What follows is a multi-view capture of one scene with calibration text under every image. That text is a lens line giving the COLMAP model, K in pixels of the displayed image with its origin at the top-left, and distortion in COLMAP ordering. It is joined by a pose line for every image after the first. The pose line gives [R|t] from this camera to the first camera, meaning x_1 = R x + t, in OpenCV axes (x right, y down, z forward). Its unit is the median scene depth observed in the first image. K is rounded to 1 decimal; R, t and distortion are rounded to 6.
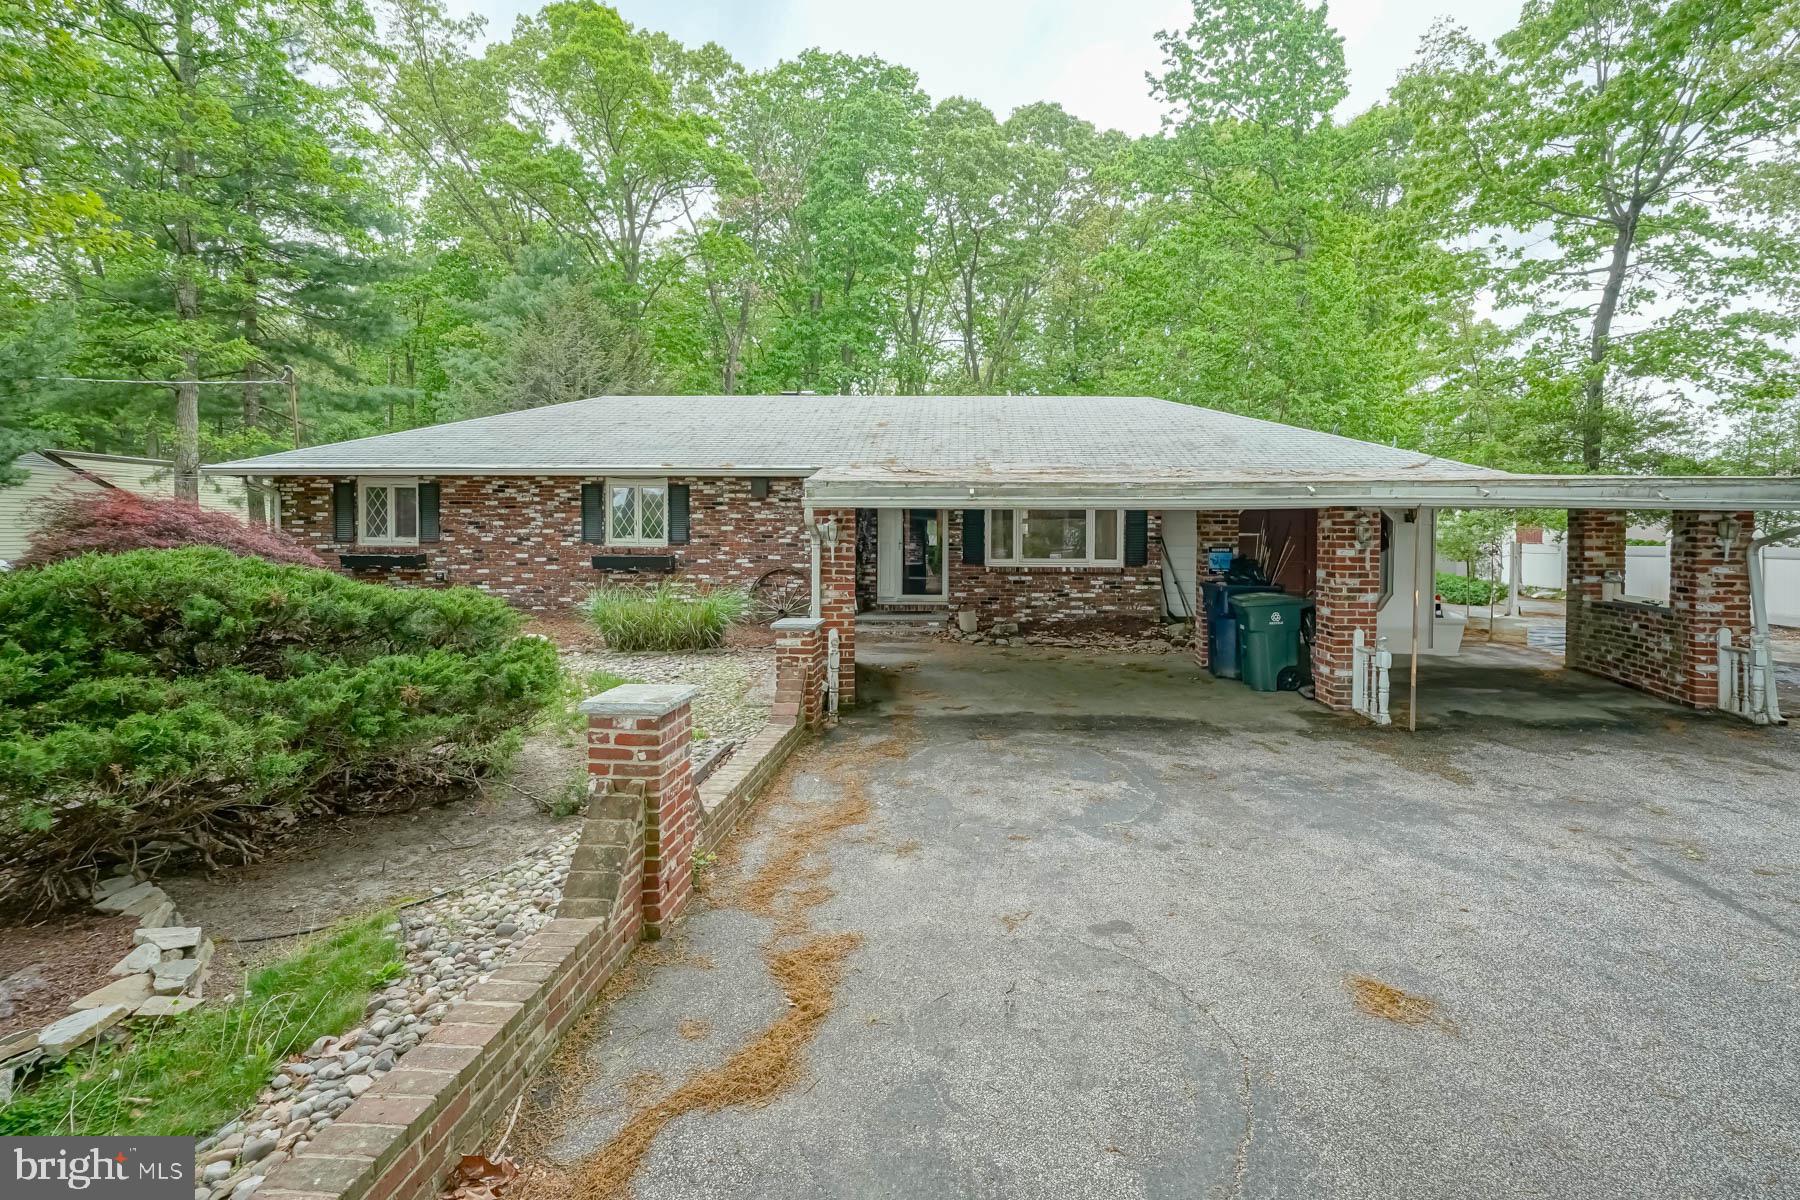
lens RADIAL K [[871.9, 0, 904.1], [0, 871.9, 559.9], [0, 0, 1]] dist [-0.002297, 0.000250]
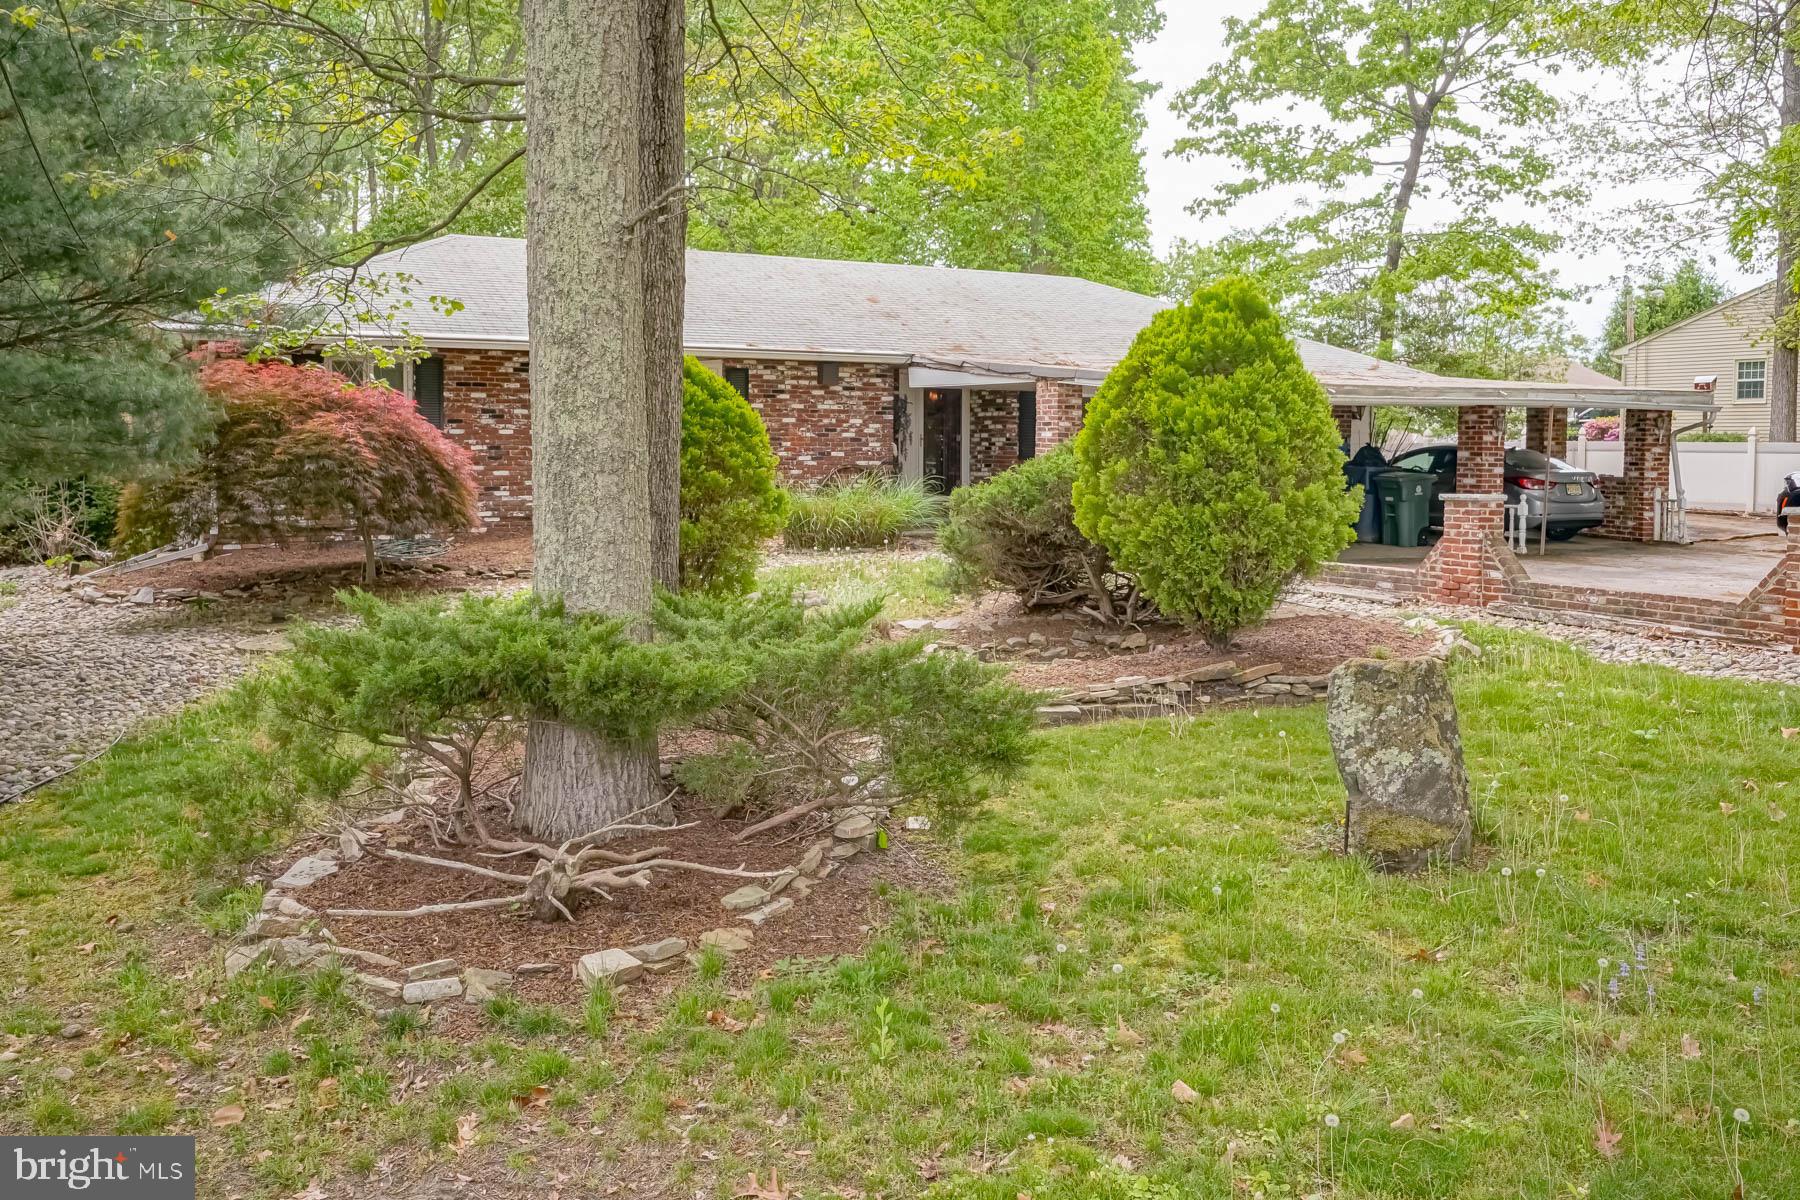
lens RADIAL K [[1558.0, 0, 900.0], [0, 1558.0, 600.0], [0, 0, 1]] dist [-0.000401, 0.000676]
pose [[0.866178, -0.049585, 0.497269, -0.885580], [0.015317, 0.997232, 0.072758, 0.030770], [-0.499500, -0.055405, 0.864540, -0.400832]]
